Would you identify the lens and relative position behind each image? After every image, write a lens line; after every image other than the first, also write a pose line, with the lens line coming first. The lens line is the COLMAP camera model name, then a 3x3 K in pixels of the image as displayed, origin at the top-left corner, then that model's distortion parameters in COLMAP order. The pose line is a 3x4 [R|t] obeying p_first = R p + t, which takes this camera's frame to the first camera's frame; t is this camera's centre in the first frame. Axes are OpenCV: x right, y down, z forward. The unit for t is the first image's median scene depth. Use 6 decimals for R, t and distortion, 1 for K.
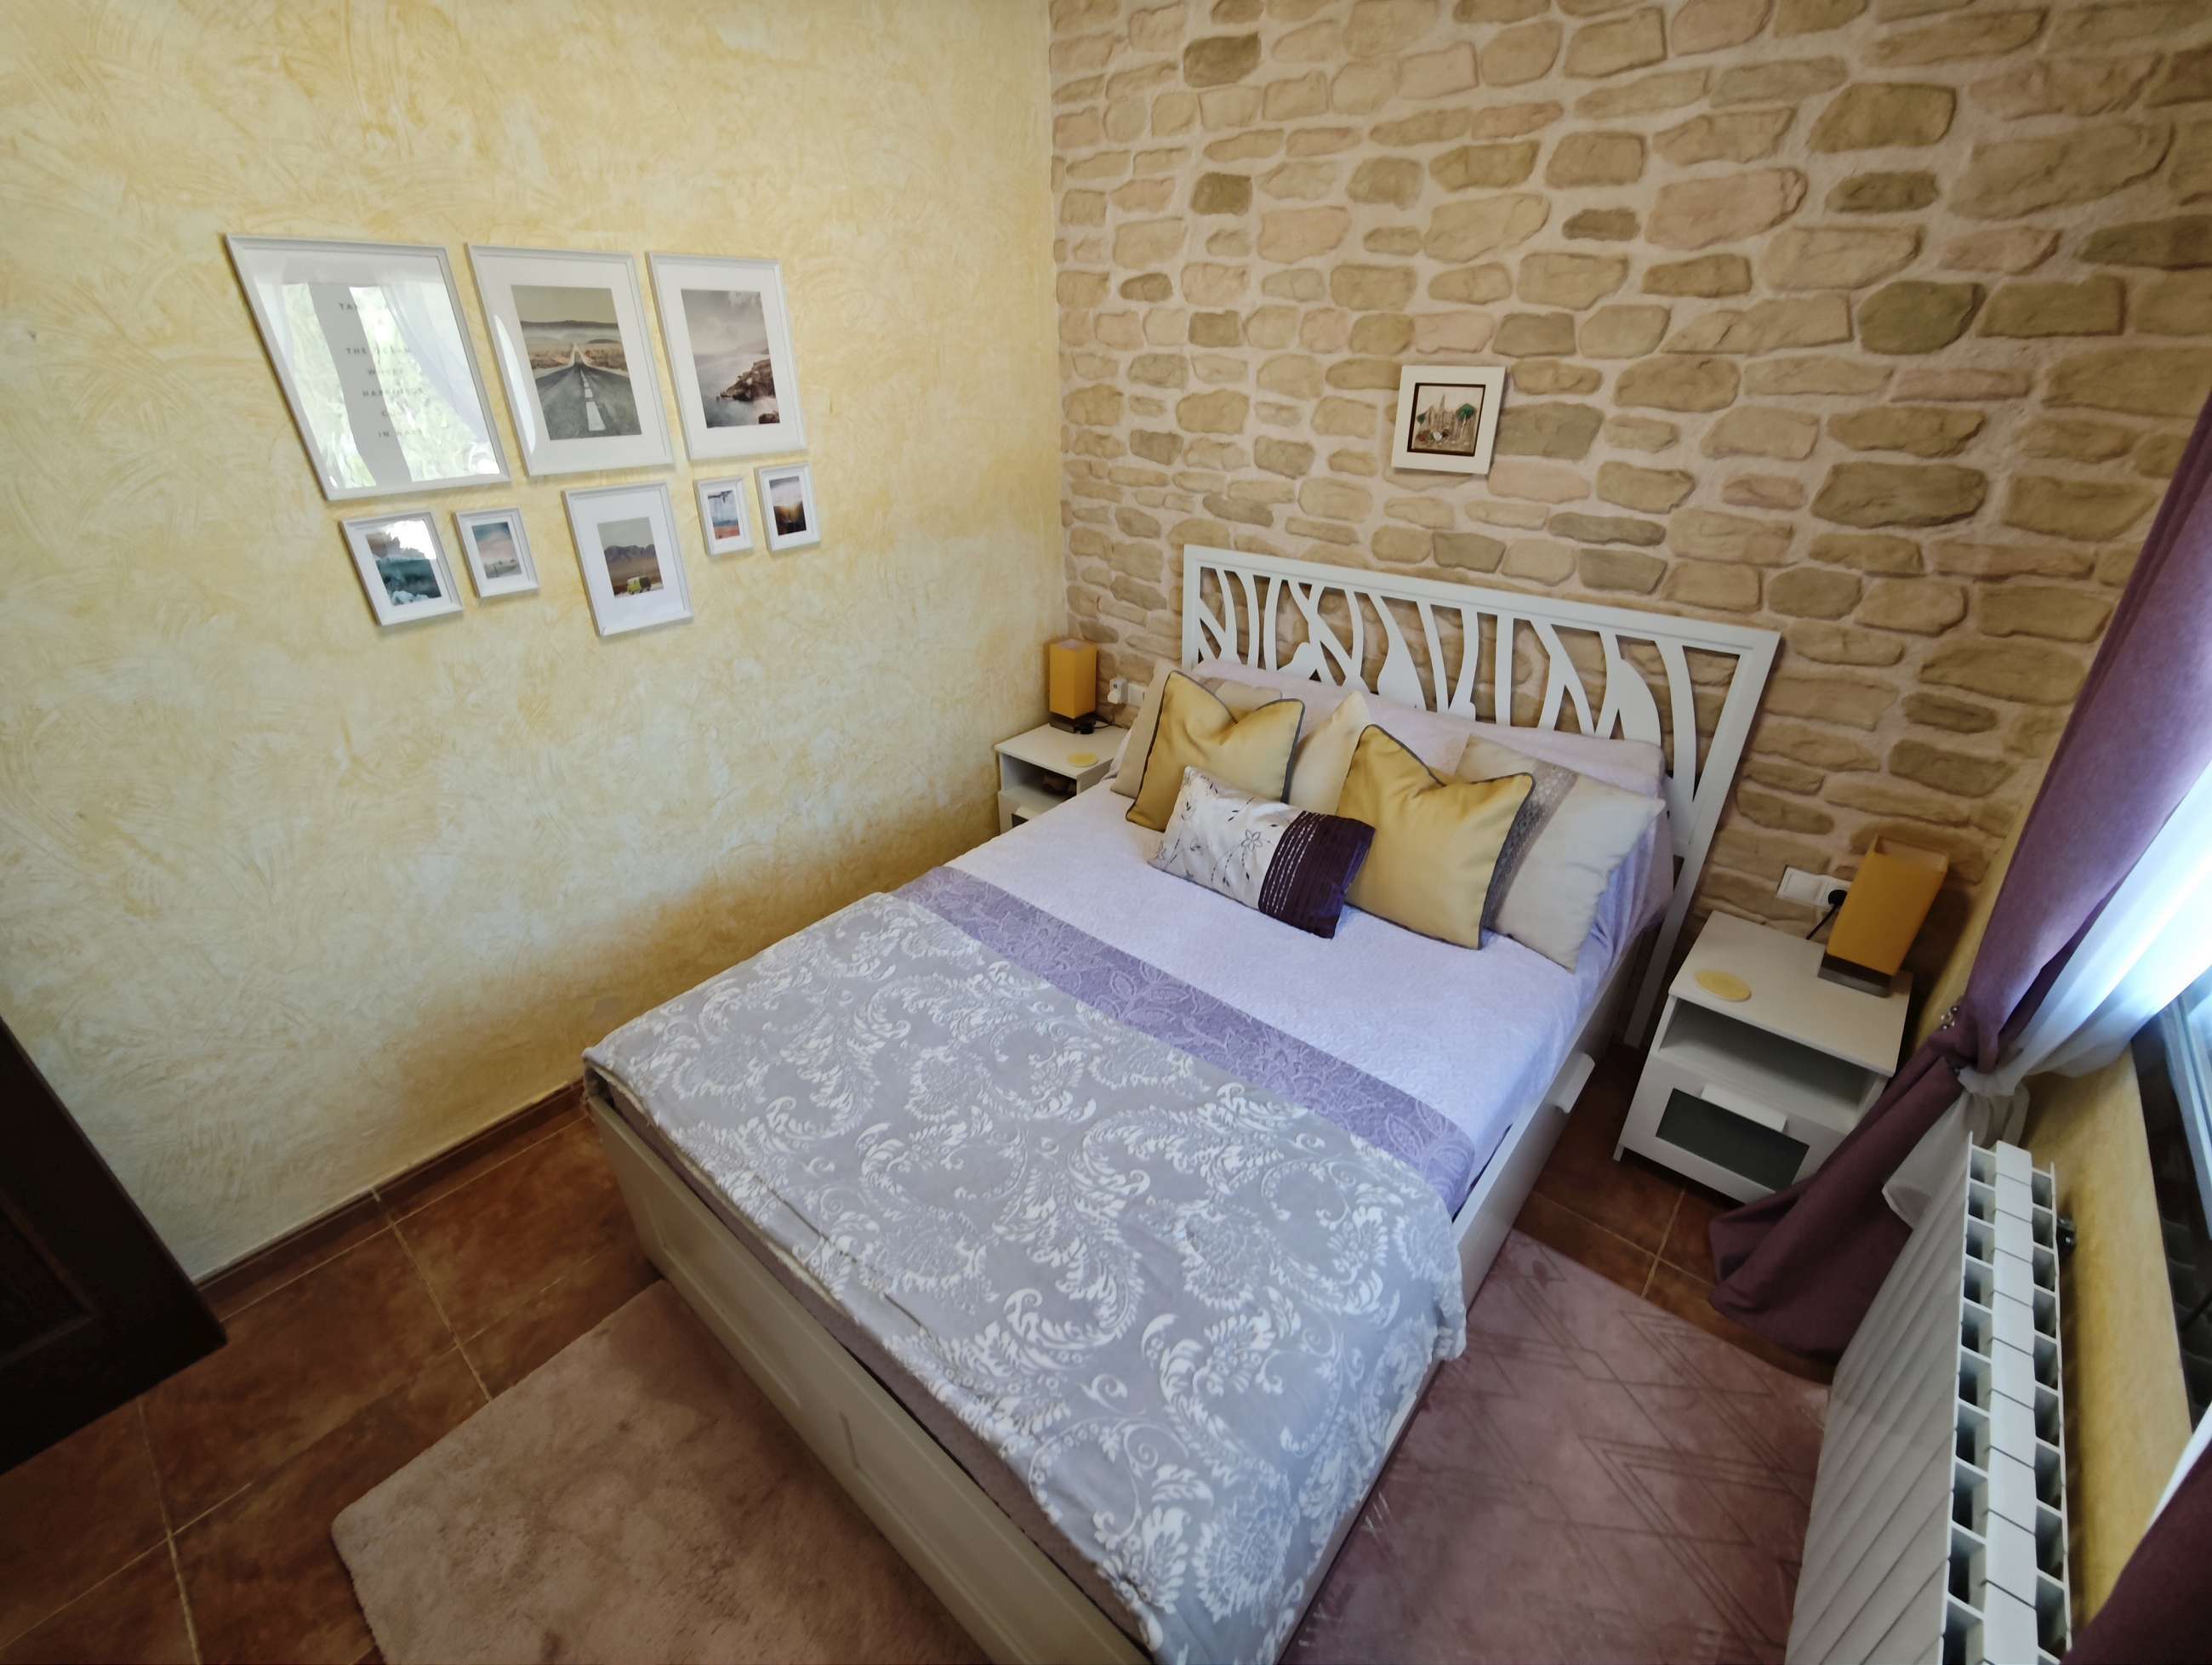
lens RADIAL K [[928.0, 0, 1098.0], [0, 928.0, 815.1], [0, 0, 1]] dist [-0.006085, 0.003457]
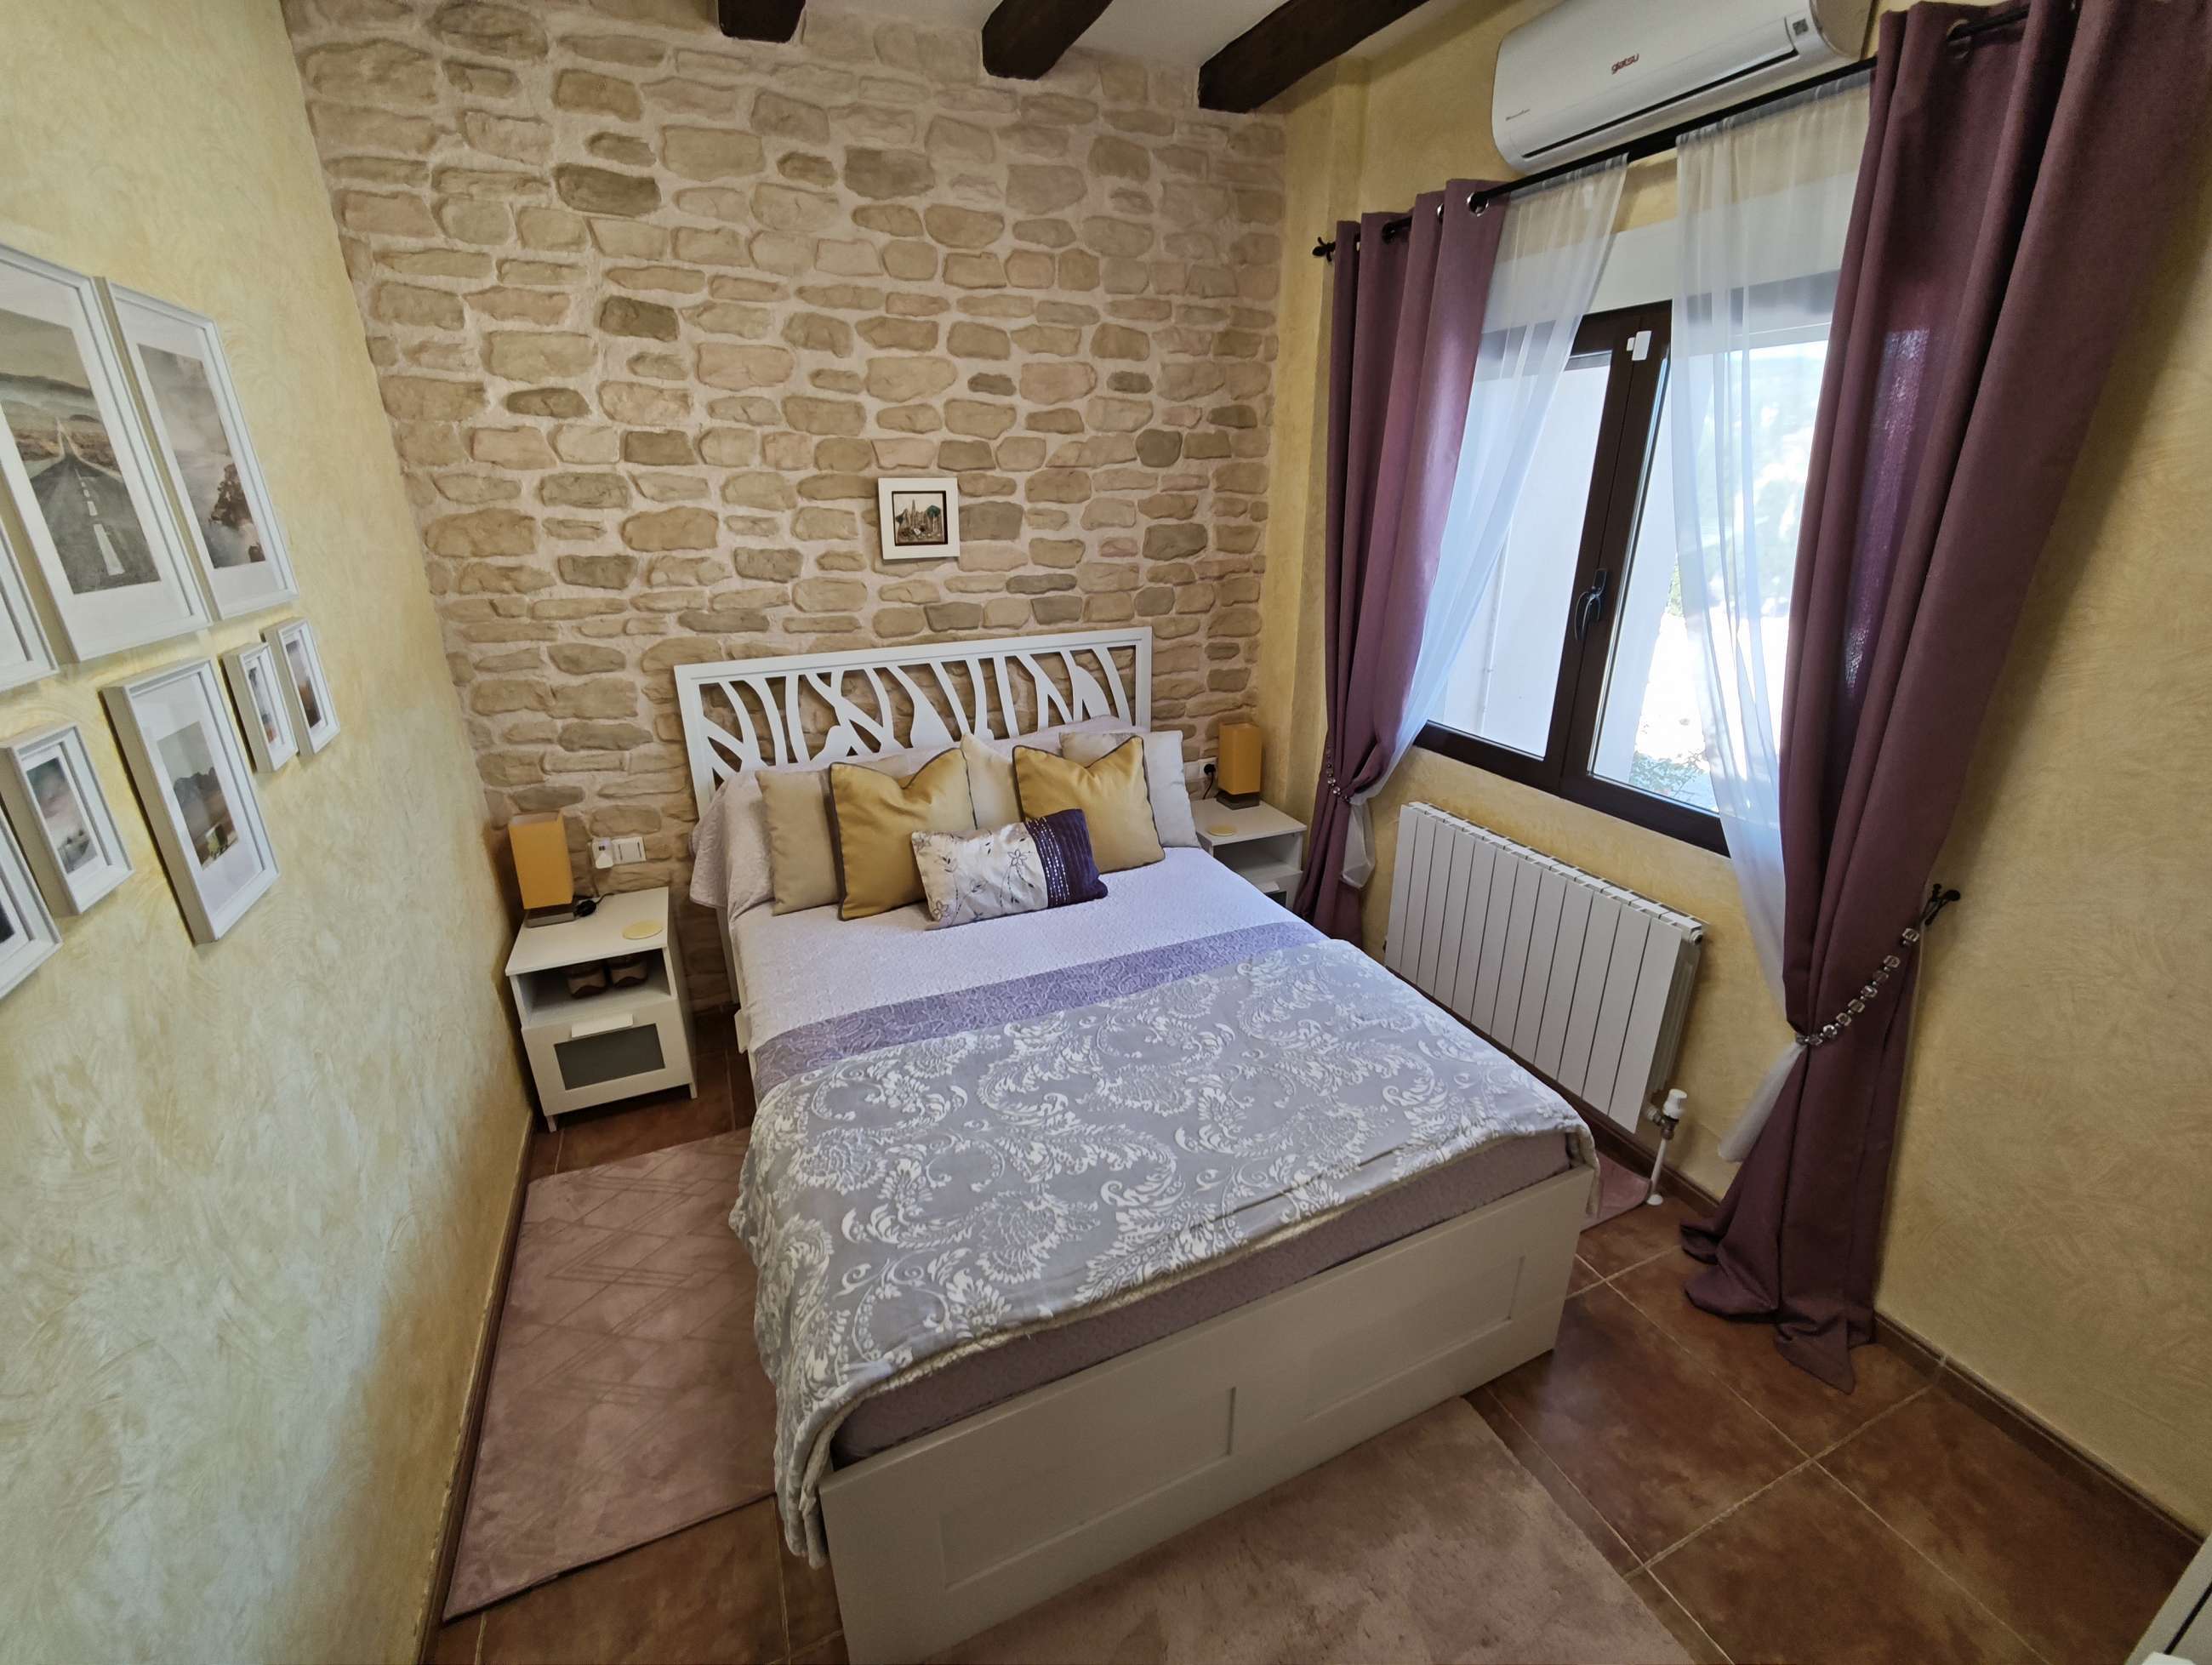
lens RADIAL K [[928.0, 0, 1094.2], [0, 928.0, 815.6], [0, 0, 1]] dist [-0.006085, 0.003457]
pose [[0.430624, -0.303303, 0.850041, -0.787227], [0.420750, 0.900698, 0.108230, -0.108645], [-0.798457, 0.311048, 0.515477, 0.310887]]
